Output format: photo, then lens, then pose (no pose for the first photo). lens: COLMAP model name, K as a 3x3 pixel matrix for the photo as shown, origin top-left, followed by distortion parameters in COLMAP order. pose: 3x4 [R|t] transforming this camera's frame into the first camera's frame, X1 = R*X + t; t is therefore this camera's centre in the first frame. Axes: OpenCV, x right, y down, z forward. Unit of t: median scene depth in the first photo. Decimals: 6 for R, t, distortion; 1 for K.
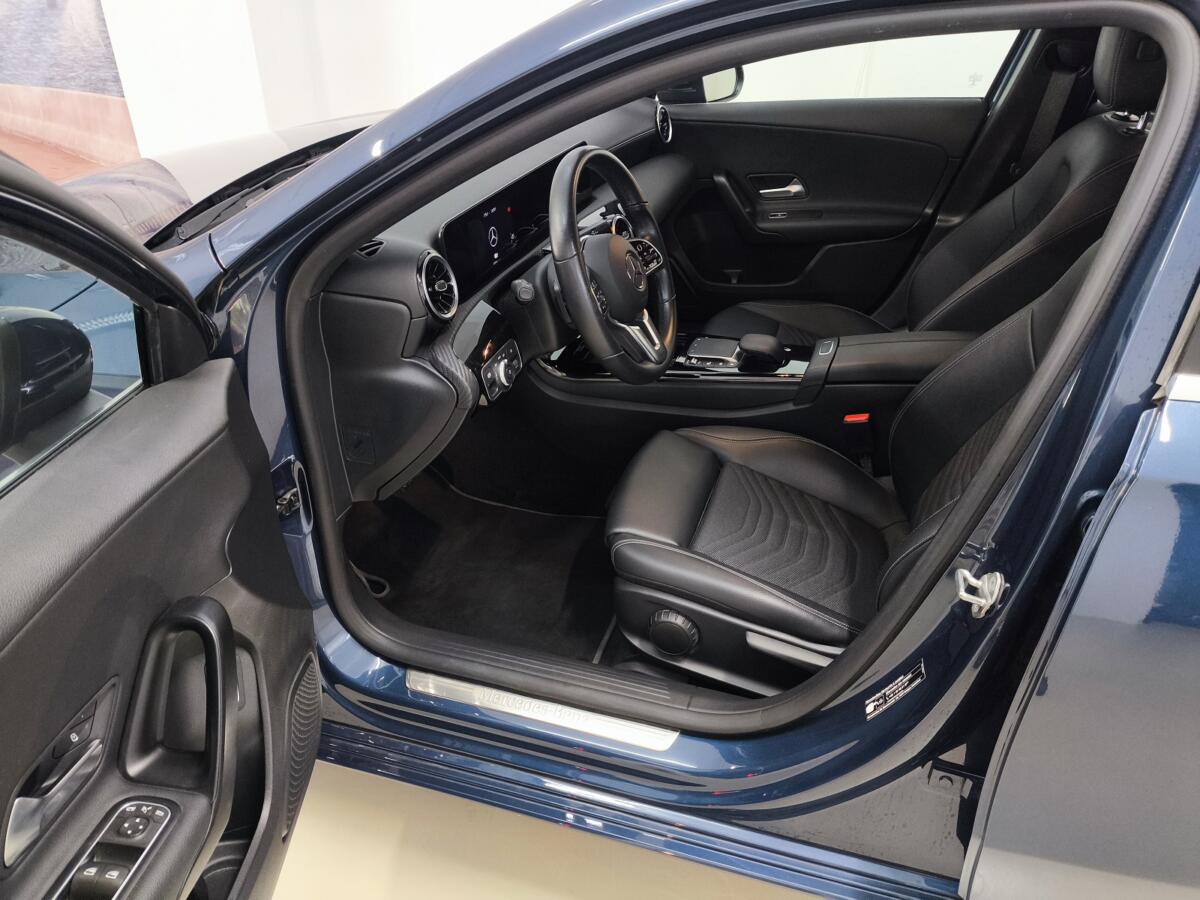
lens RADIAL K [[908.8, 0, 611.4], [0, 908.8, 450.1], [0, 0, 1]] dist [0.040822, -0.042524]
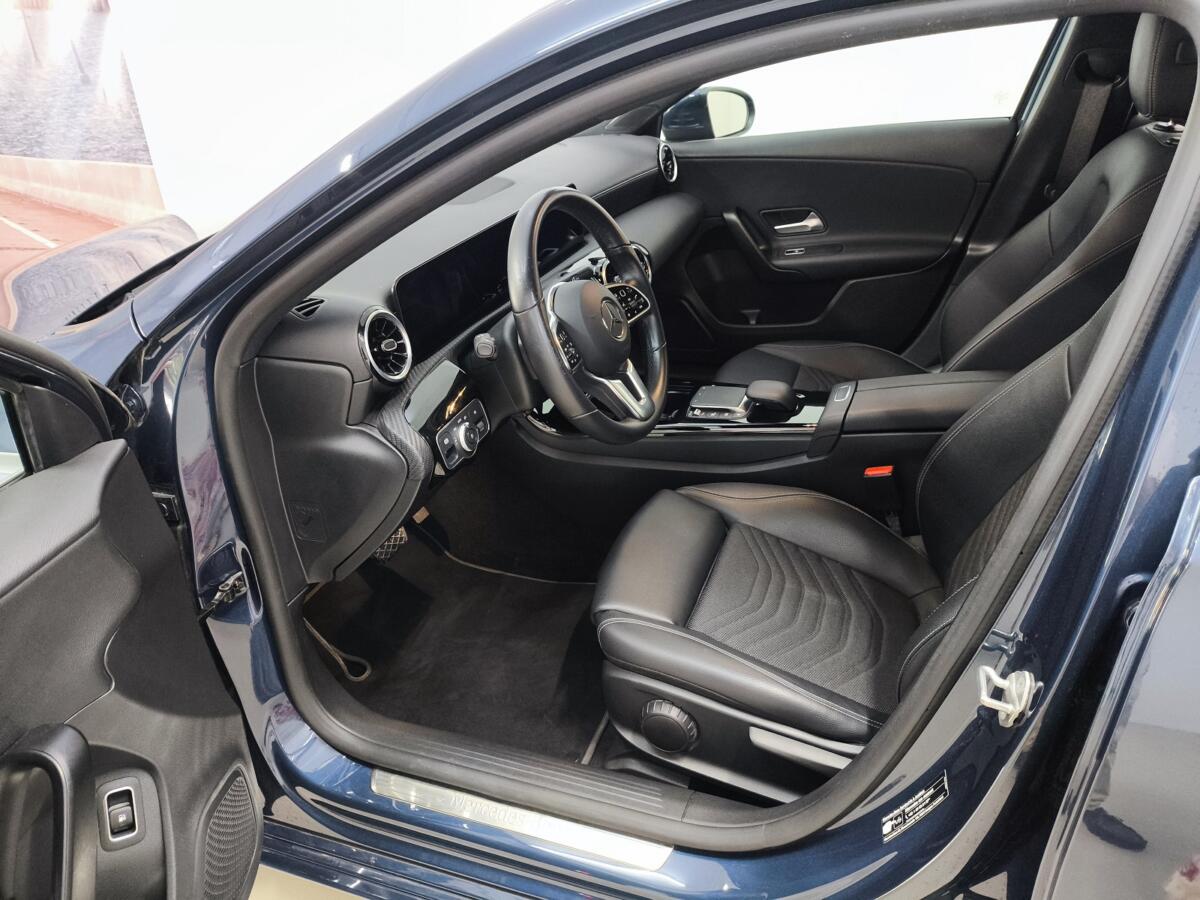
lens RADIAL K [[908.8, 0, 608.7], [0, 908.8, 432.0], [0, 0, 1]] dist [0.040822, -0.042524]
pose [[0.997115, -0.030733, -0.069411, 0.079667], [0.026235, 0.997553, -0.064809, -0.026012], [0.071233, 0.062801, 0.995481, 0.102362]]
